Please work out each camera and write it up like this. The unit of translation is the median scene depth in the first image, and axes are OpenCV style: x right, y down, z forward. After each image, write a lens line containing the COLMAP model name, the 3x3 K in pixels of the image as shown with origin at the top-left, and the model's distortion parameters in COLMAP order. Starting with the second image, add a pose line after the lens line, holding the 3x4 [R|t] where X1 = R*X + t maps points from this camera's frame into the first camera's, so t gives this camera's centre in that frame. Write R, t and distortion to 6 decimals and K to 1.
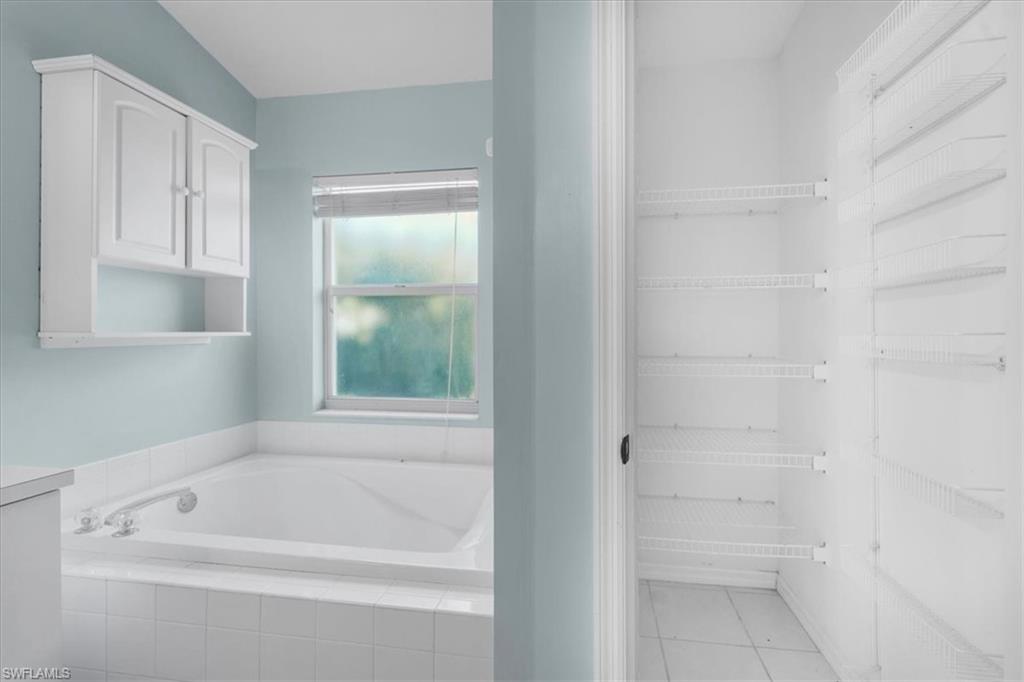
lens RADIAL K [[414.7, 0, 508.4], [0, 414.7, 331.2], [0, 0, 1]] dist [0.000533, -0.000635]
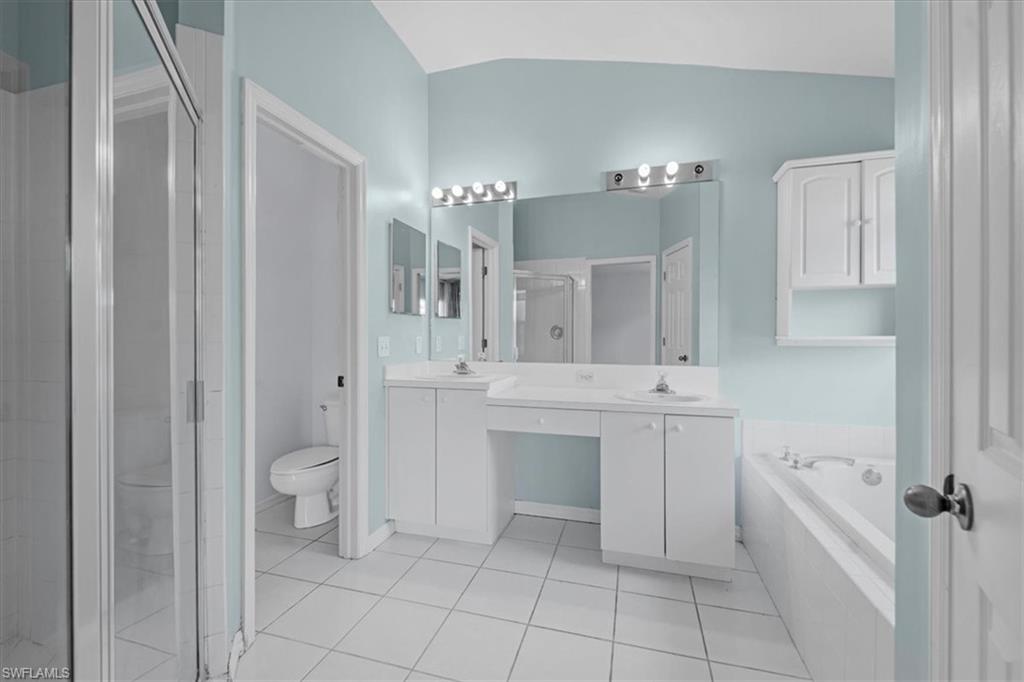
lens RADIAL K [[414.7, 0, 510.8], [0, 414.7, 338.1], [0, 0, 1]] dist [0.000533, -0.000635]
pose [[-0.093818, 0.005753, -0.995573, 0.478867], [0.004236, 0.999977, 0.005379, -0.002610], [0.995580, -0.003712, -0.093840, 0.066922]]
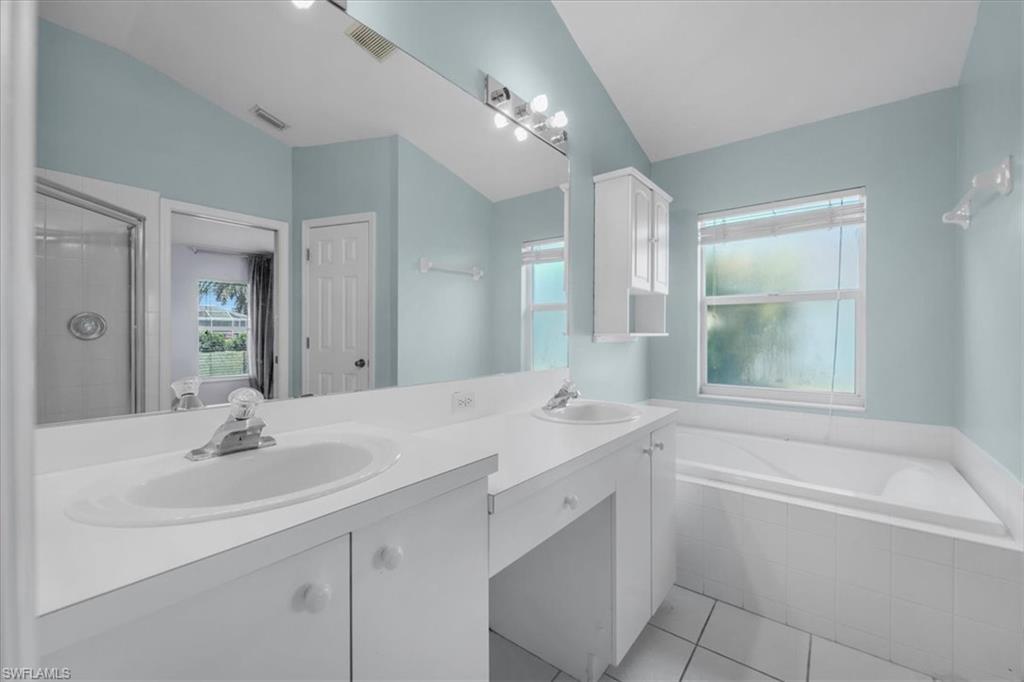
lens RADIAL K [[414.7, 0, 509.7], [0, 414.7, 334.6], [0, 0, 1]] dist [0.000533, -0.000635]
pose [[0.887223, -0.002642, -0.461333, -0.467635], [0.003407, 0.999994, 0.000826, 0.002998], [0.461328, -0.002305, 0.887227, -0.496230]]
